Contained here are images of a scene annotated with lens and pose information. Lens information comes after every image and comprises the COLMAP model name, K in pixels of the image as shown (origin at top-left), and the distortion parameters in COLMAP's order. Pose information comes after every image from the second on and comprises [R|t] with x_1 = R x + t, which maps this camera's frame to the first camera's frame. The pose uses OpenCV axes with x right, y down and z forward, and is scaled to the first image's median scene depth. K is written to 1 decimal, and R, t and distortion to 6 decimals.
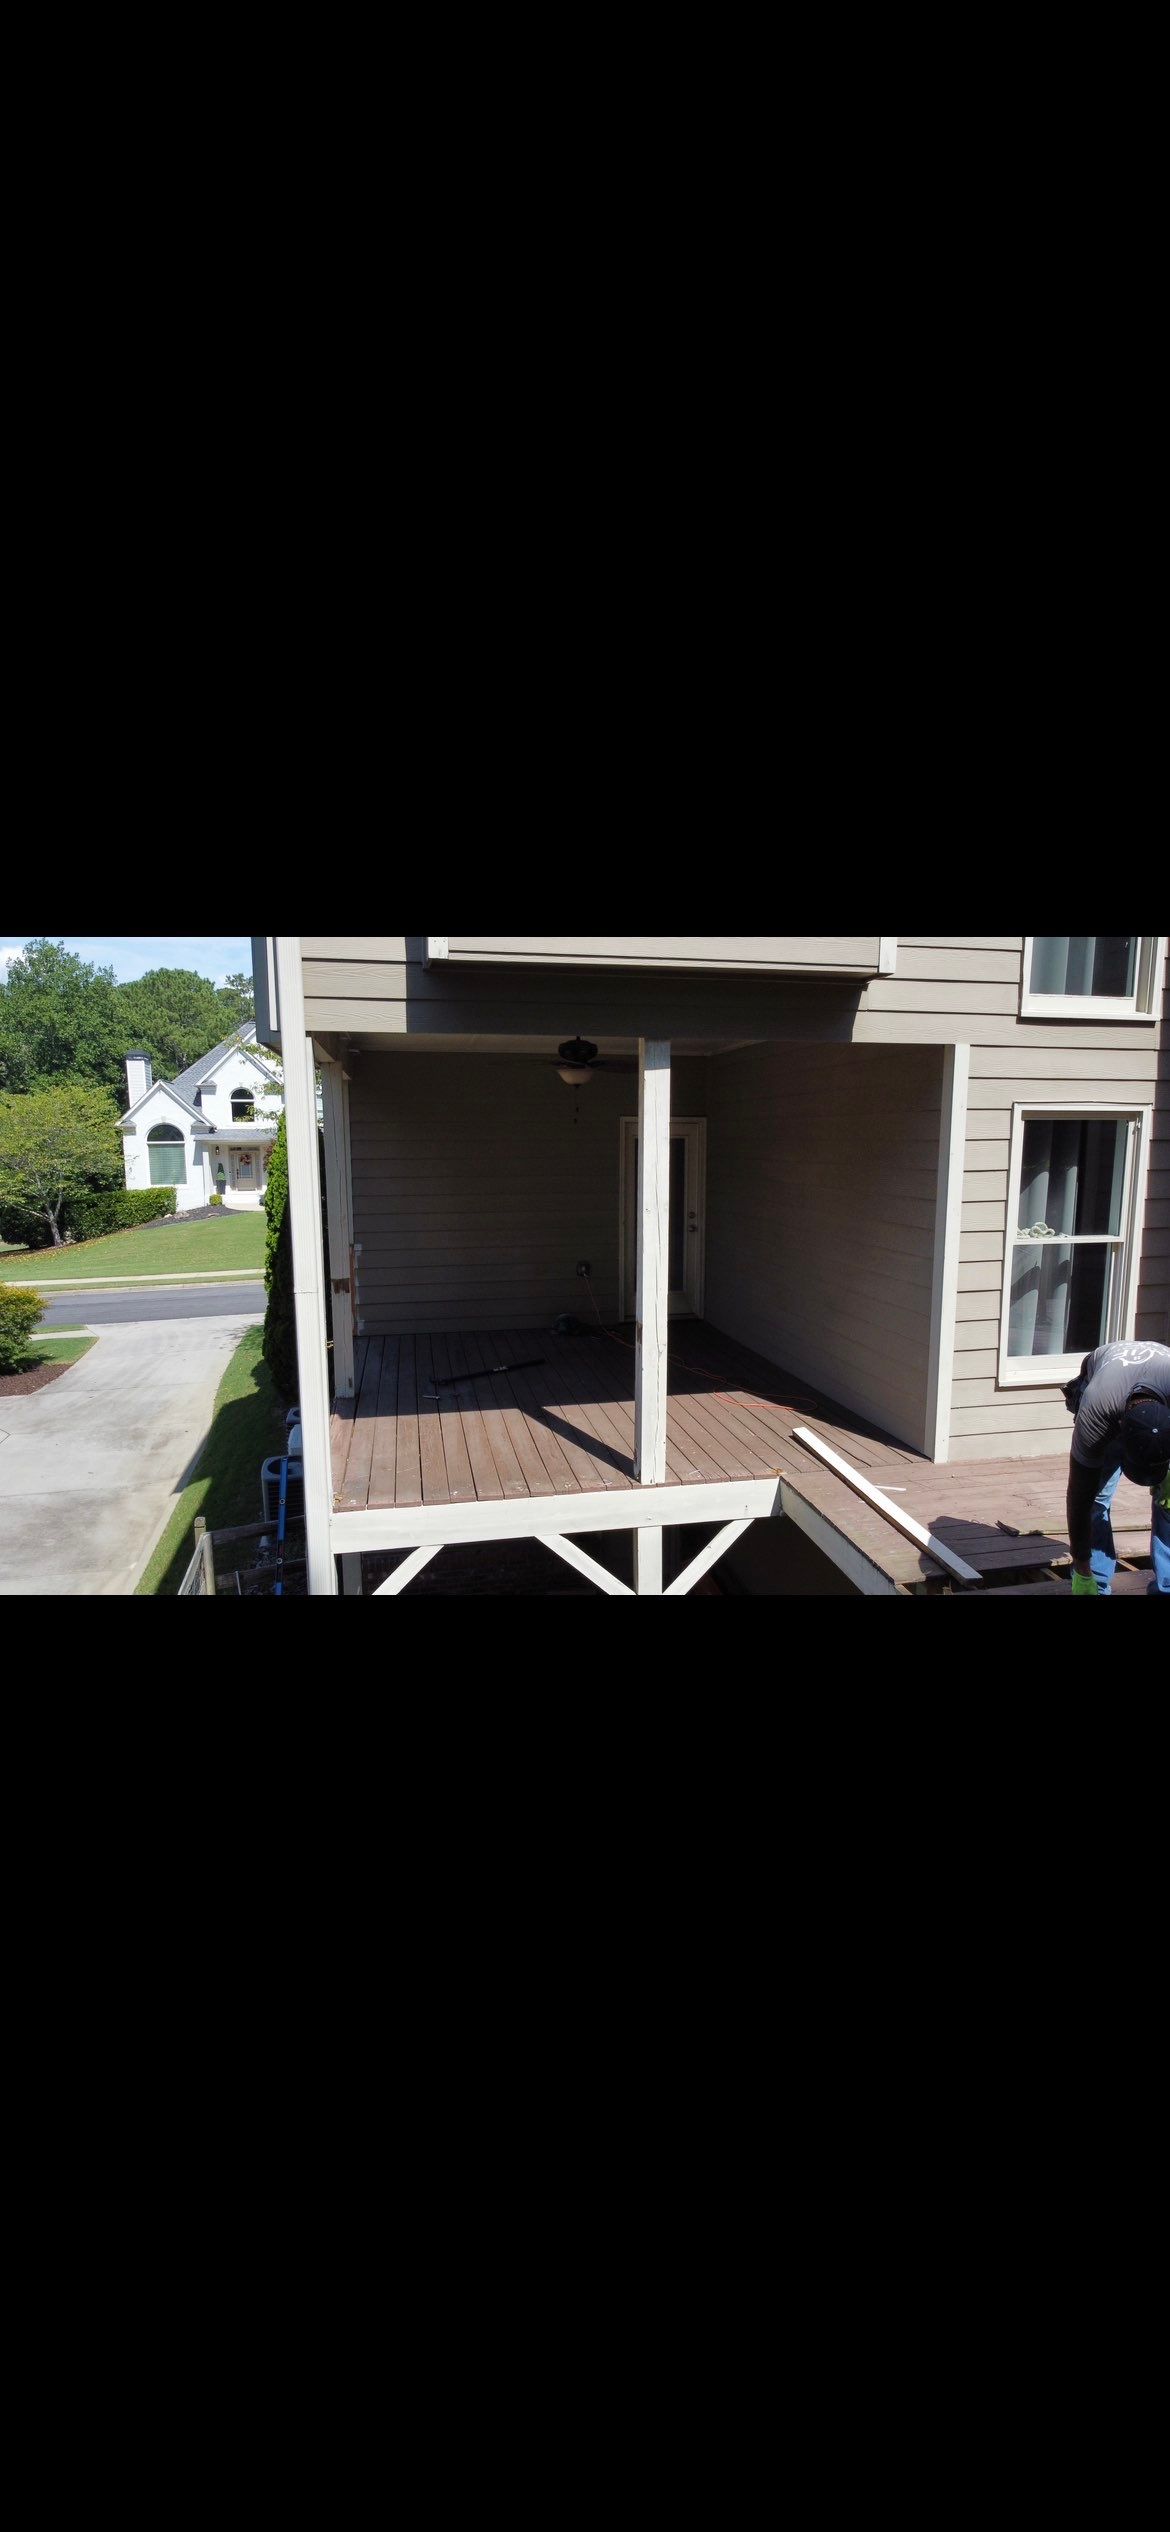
lens RADIAL K [[890.2, 0, 589.9], [0, 890.2, 1259.2], [0, 0, 1]] dist [-0.005701, 0.000025]
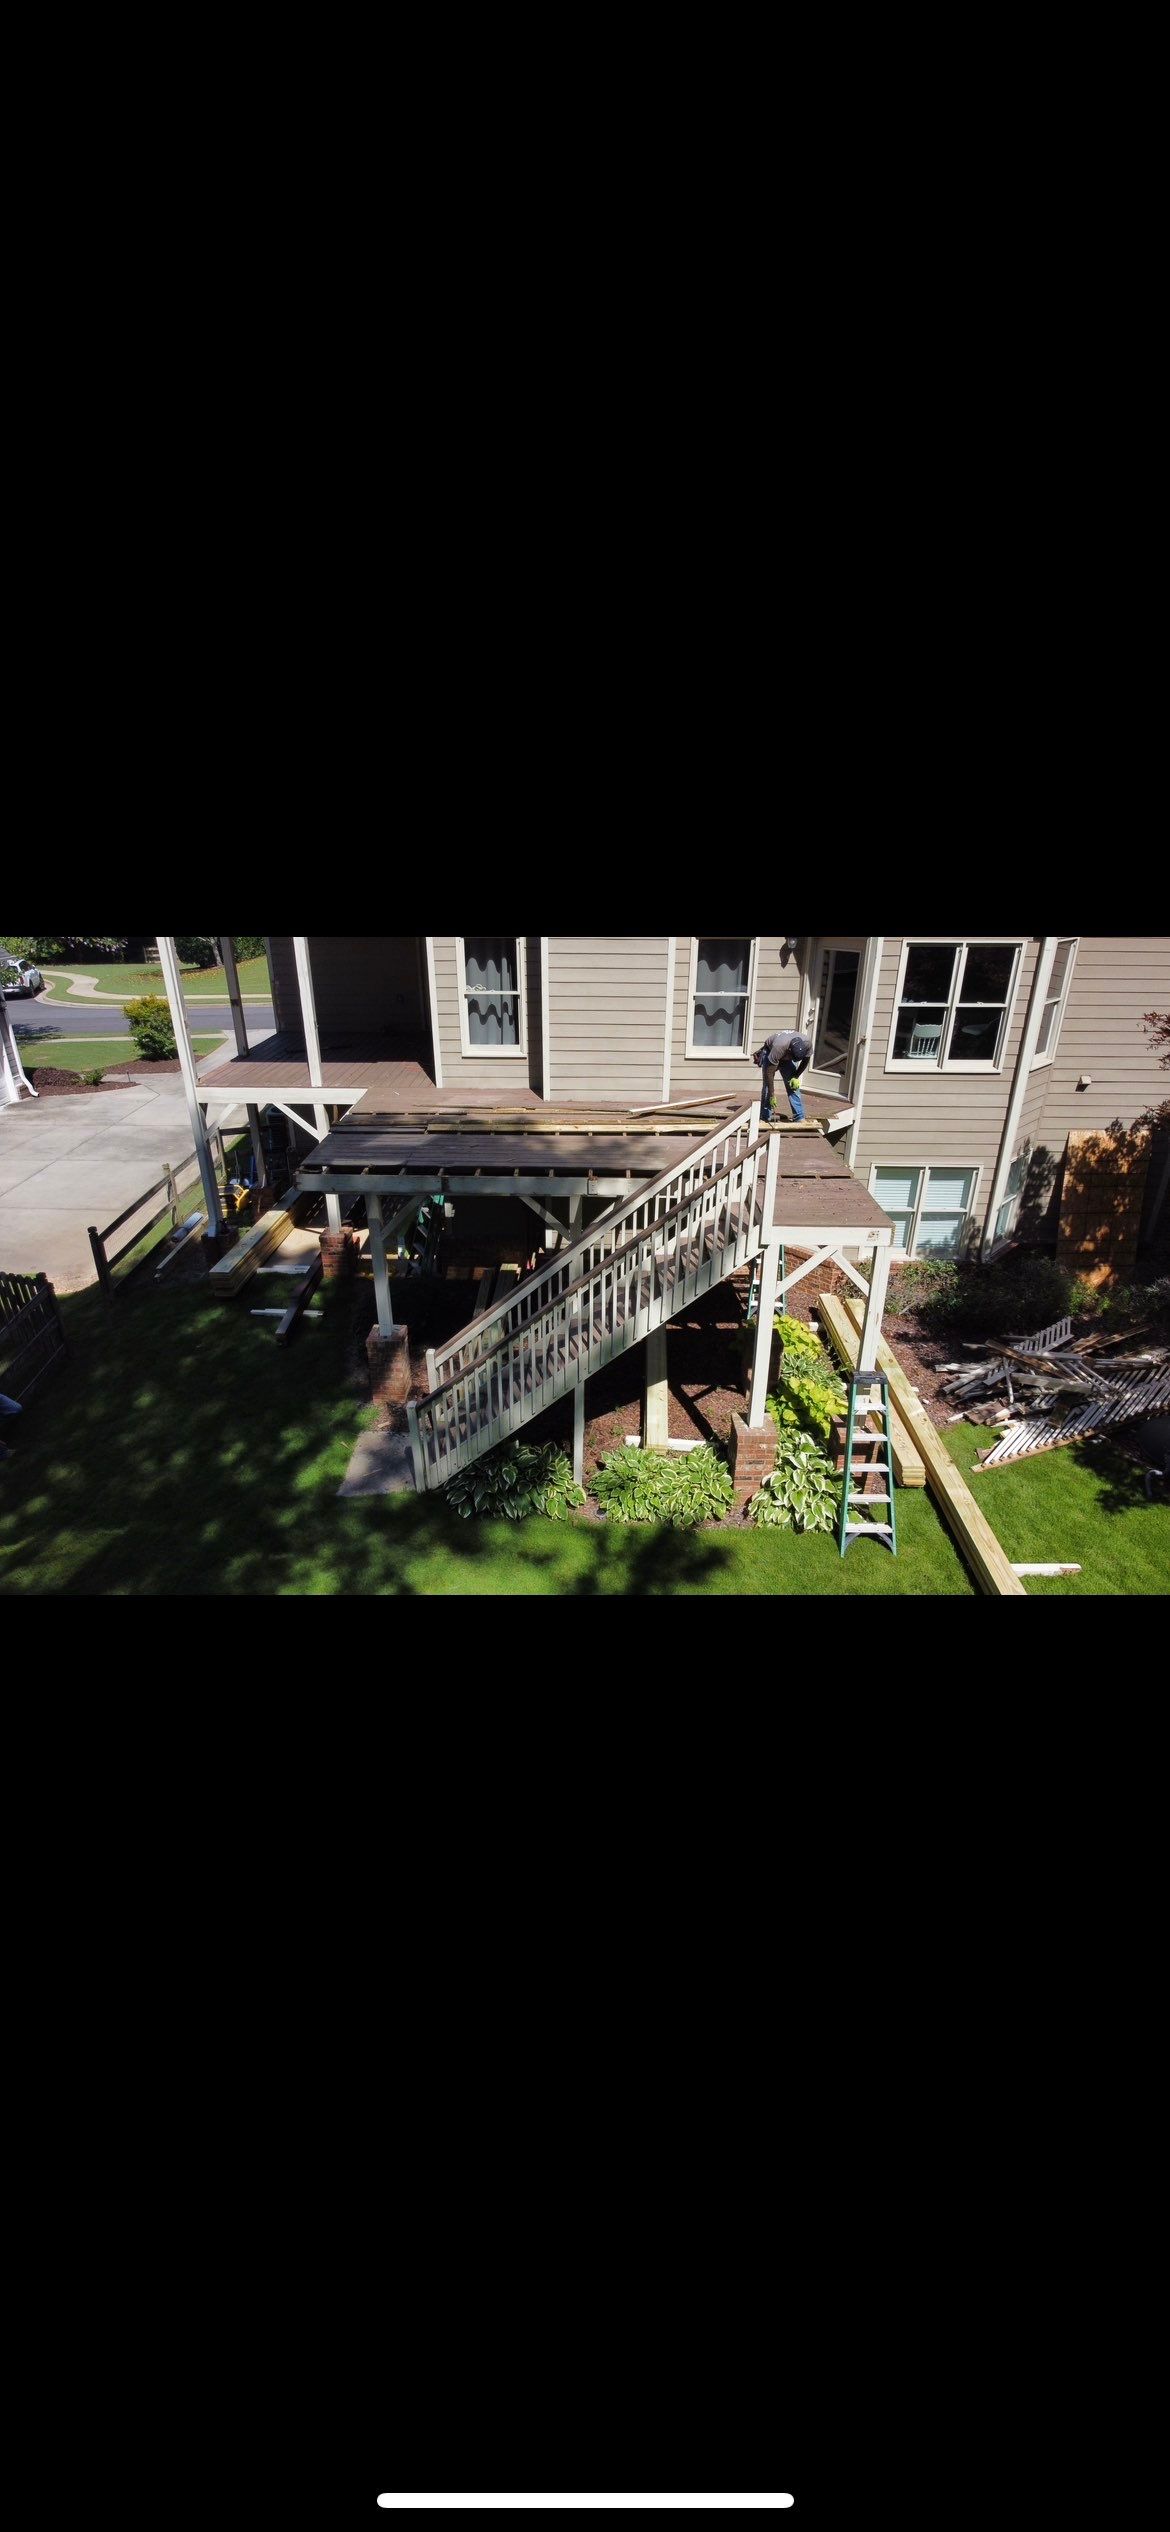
lens RADIAL K [[890.2, 0, 585.7], [0, 890.2, 1259.7], [0, 0, 1]] dist [-0.005701, 0.000025]
pose [[0.978047, 0.092116, -0.186919, 1.304046], [-0.033760, 0.955186, 0.294076, -0.048241], [0.205631, -0.281310, 0.937326, -1.329816]]
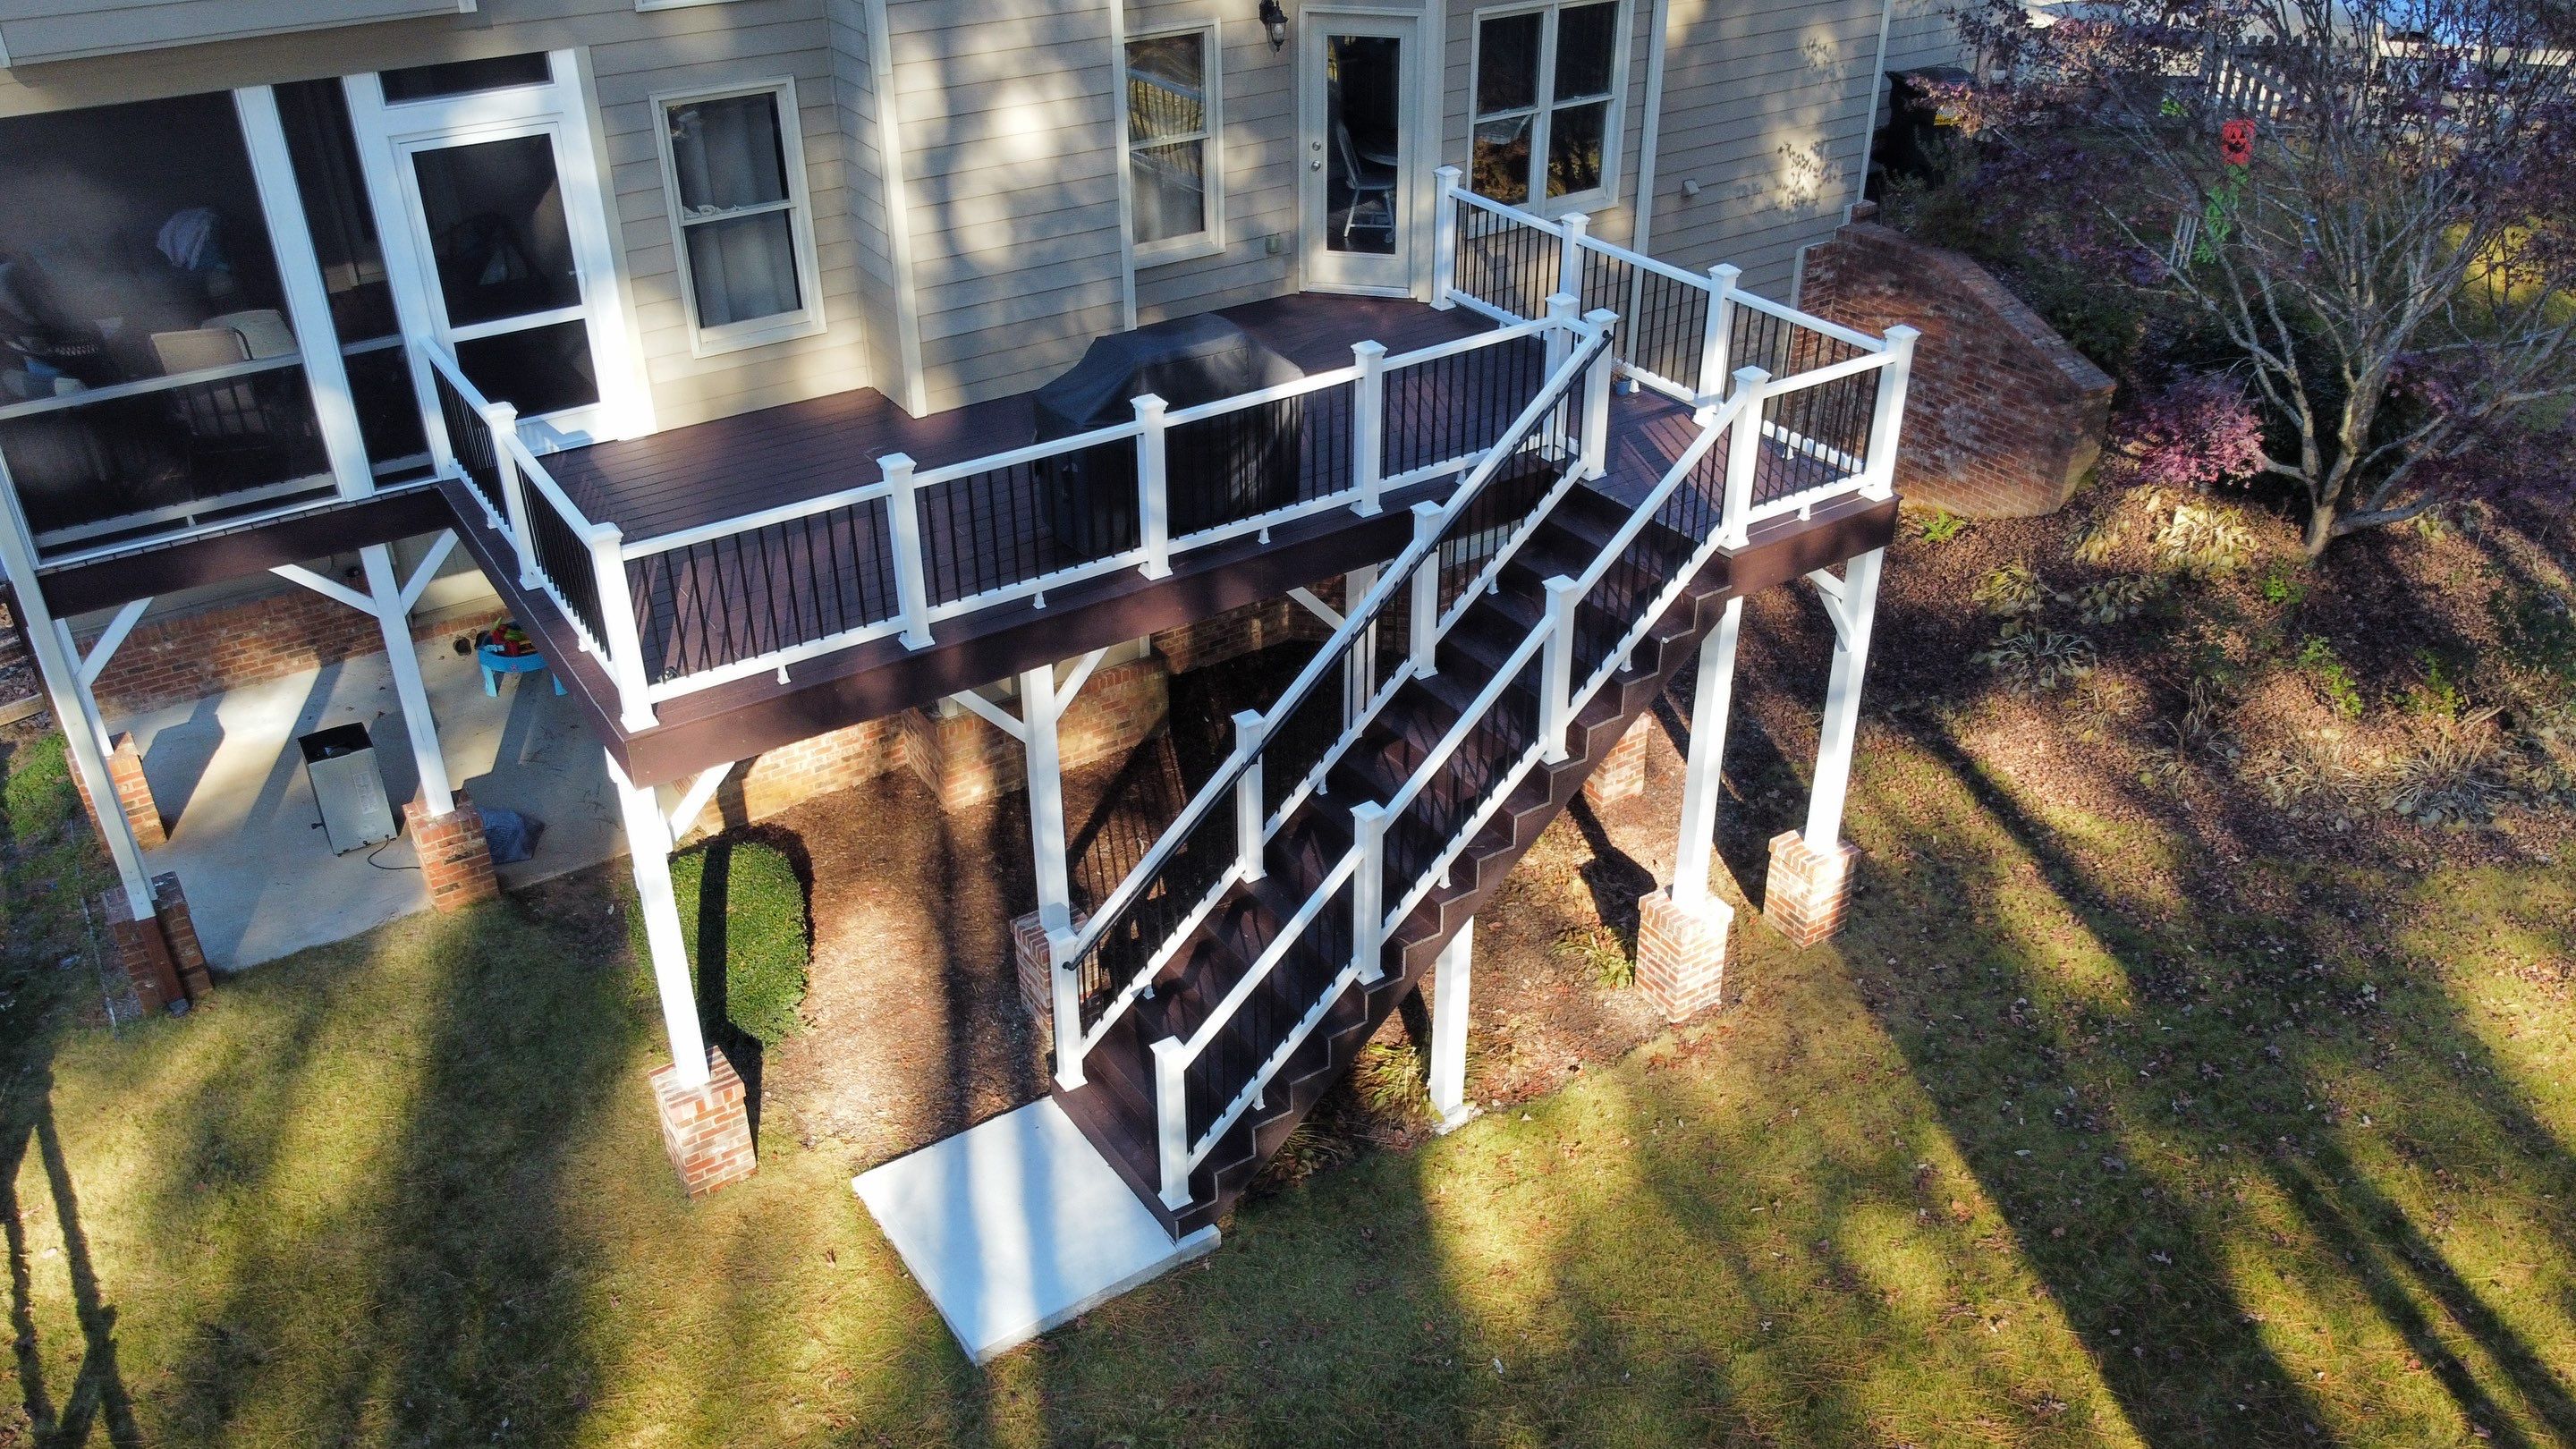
lens RADIAL K [[1968.4, 0, 1292.2], [0, 1968.4, 706.4], [0, 0, 1]] dist [-0.002709, -0.009337]
pose [[0.924073, -0.193263, 0.329756, 0.269885], [0.052386, 0.918644, 0.391597, -0.378011], [-0.378610, -0.344590, 0.859018, -1.511145]]
